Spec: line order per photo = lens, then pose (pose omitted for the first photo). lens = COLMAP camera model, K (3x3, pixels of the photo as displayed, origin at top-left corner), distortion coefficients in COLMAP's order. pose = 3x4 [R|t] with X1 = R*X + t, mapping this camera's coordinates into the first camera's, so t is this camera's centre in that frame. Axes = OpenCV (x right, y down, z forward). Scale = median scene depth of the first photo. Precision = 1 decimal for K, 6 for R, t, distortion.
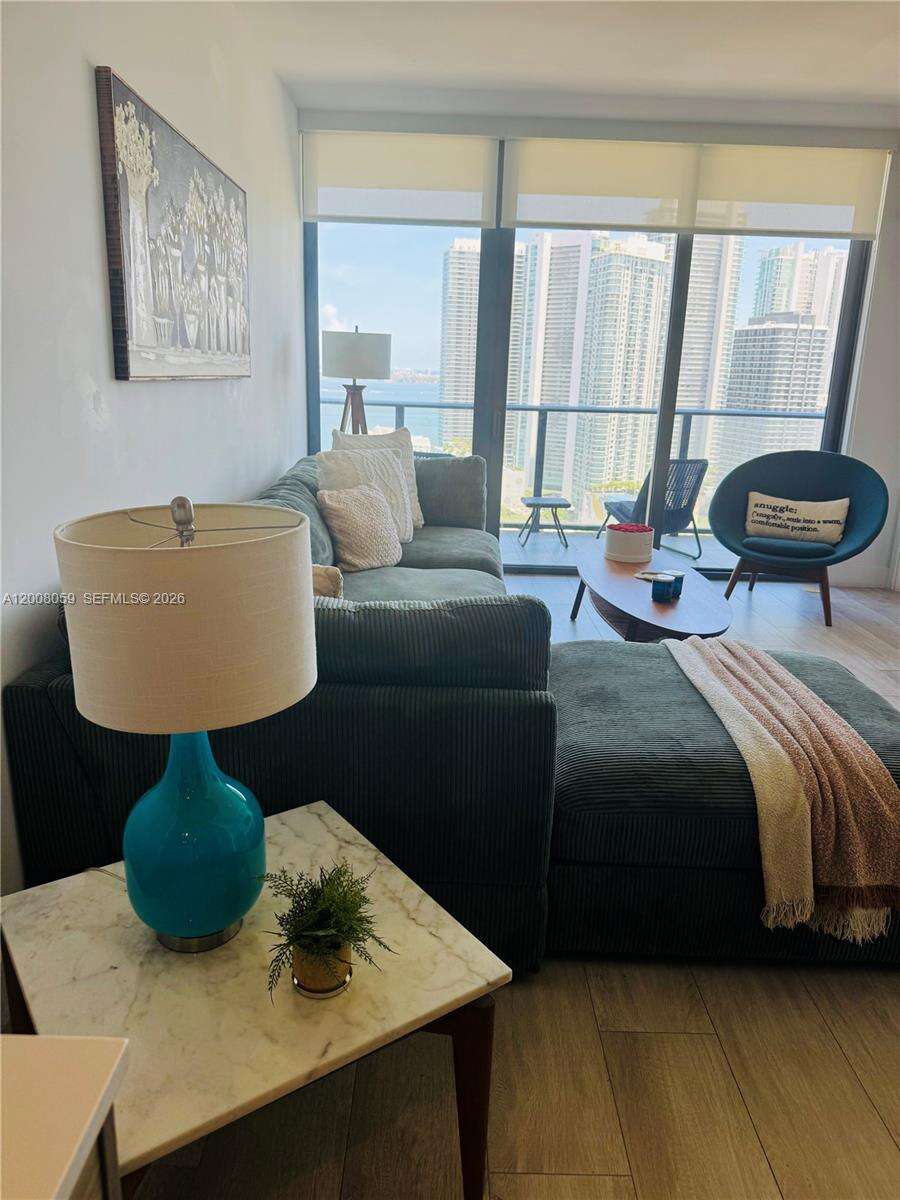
lens RADIAL K [[832.3, 0, 449.0], [0, 832.3, 599.0], [0, 0, 1]] dist [0.011190, -0.021761]
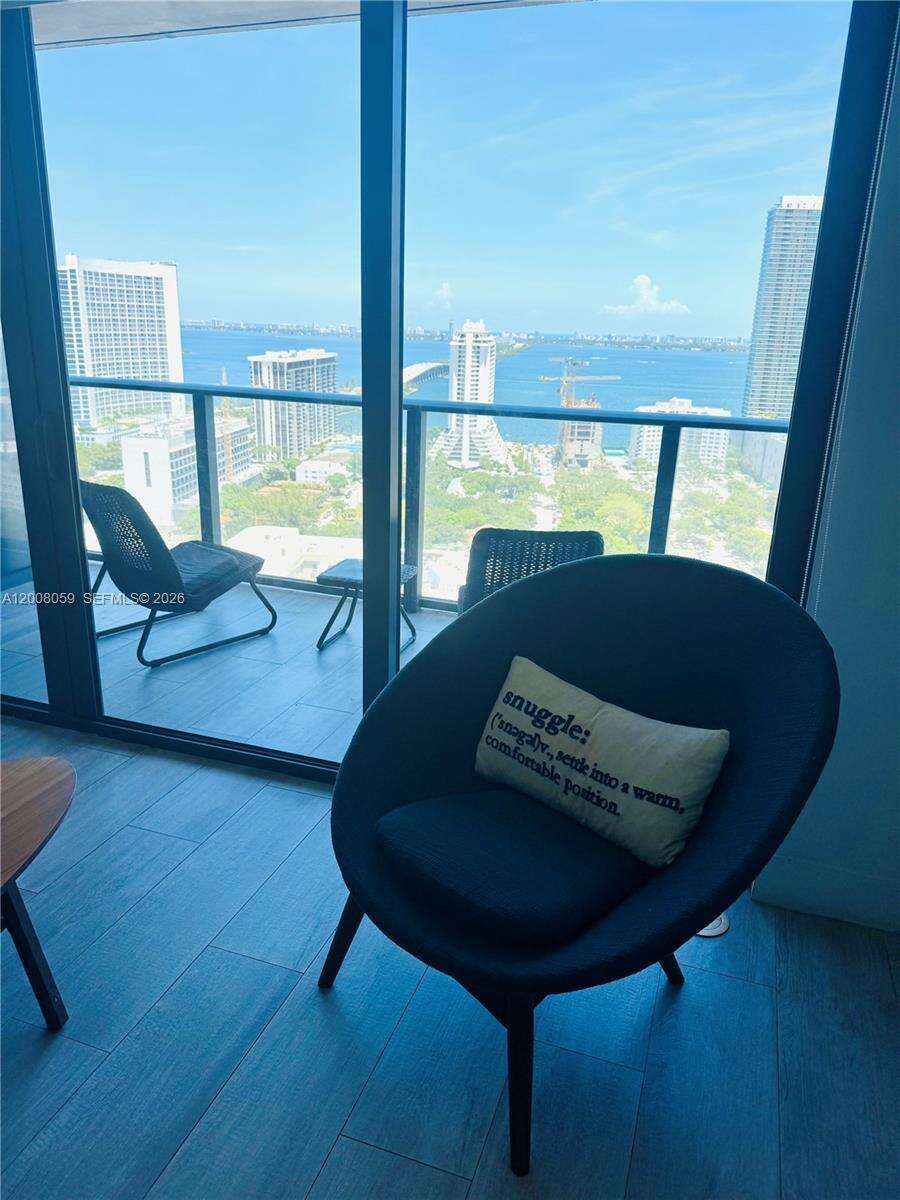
lens RADIAL K [[832.3, 0, 455.8], [0, 832.3, 605.7], [0, 0, 1]] dist [0.011190, -0.021761]
pose [[0.947057, 0.093441, -0.307168, 0.465603], [-0.090136, 0.995617, 0.024964, -0.163538], [0.308155, 0.004044, 0.951328, 0.648116]]
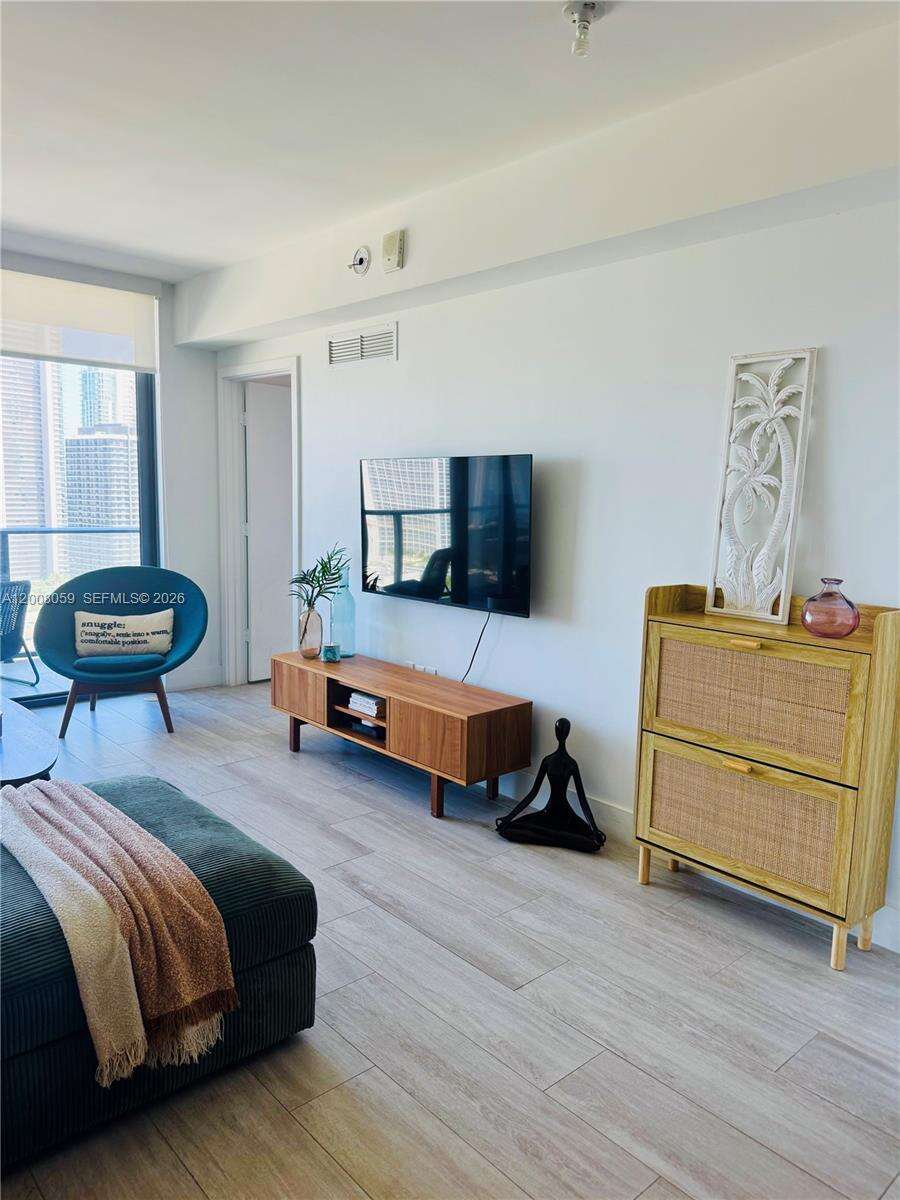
lens RADIAL K [[832.3, 0, 442.8], [0, 832.3, 603.9], [0, 0, 1]] dist [0.011190, -0.021761]
pose [[0.748665, -0.101780, 0.655089, 0.043746], [0.175864, 0.983233, -0.048223, -0.014460], [-0.639197, 0.151309, 0.754011, -0.019824]]
